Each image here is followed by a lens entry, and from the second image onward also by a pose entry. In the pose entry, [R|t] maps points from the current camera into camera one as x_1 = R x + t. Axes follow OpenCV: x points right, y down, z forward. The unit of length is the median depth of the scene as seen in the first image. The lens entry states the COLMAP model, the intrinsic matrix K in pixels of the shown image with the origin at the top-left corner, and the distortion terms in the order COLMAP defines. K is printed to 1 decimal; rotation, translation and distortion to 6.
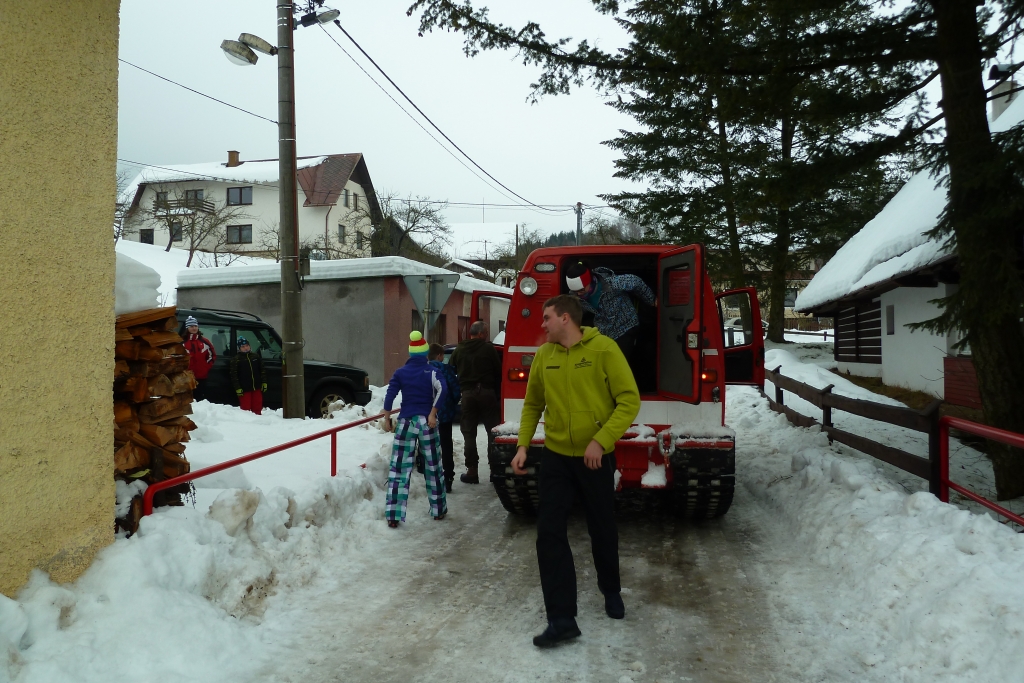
lens RADIAL K [[768.3, 0, 512.0], [0, 768.3, 341.5], [0, 0, 1]] dist [-0.031620, 0.000789]
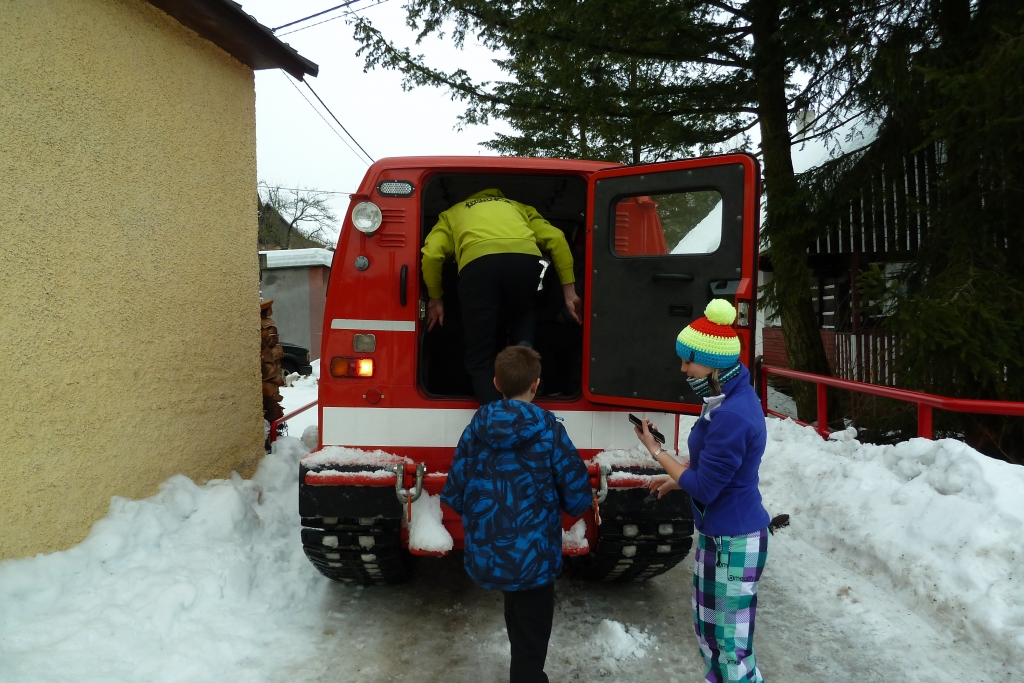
lens RADIAL K [[721.1, 0, 510.7], [0, 721.1, 340.4], [0, 0, 1]] dist [-0.033531, -0.003199]
pose [[0.983499, -0.020726, 0.179724, -0.107275], [0.015666, 0.999441, 0.029533, -0.001435], [-0.180235, -0.026230, 0.983274, -0.182373]]
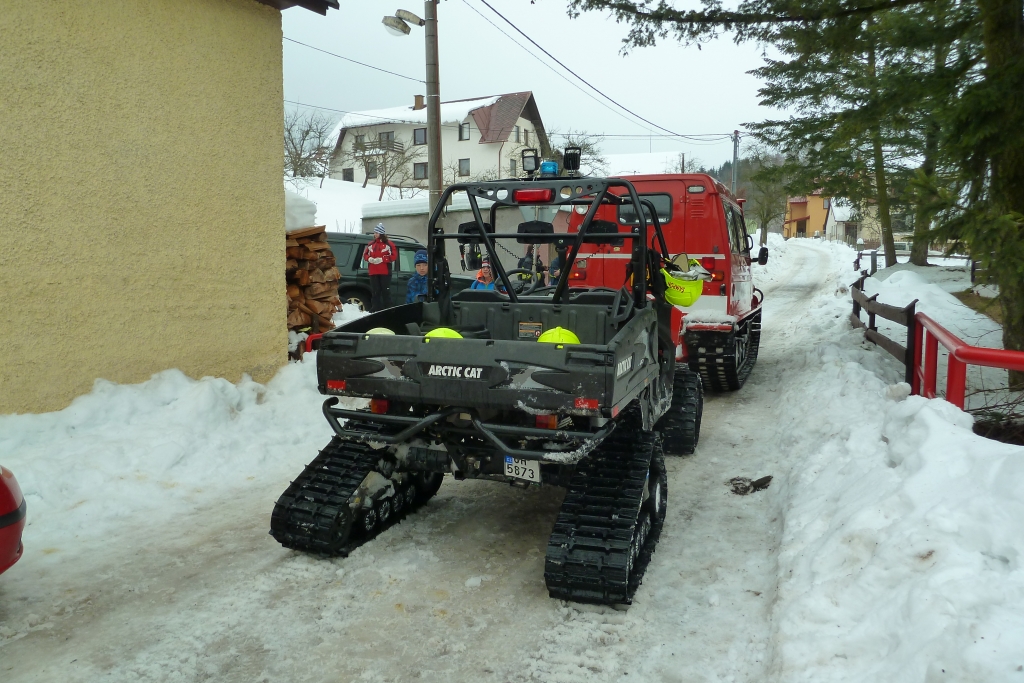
lens RADIAL K [[721.1, 0, 510.7], [0, 721.1, 340.4], [0, 0, 1]] dist [-0.033531, -0.003199]
pose [[0.972779, 0.024155, -0.230472, 0.121646], [-0.000928, 0.994951, 0.100360, 0.017748], [0.231733, -0.097414, 0.967890, -0.160295]]
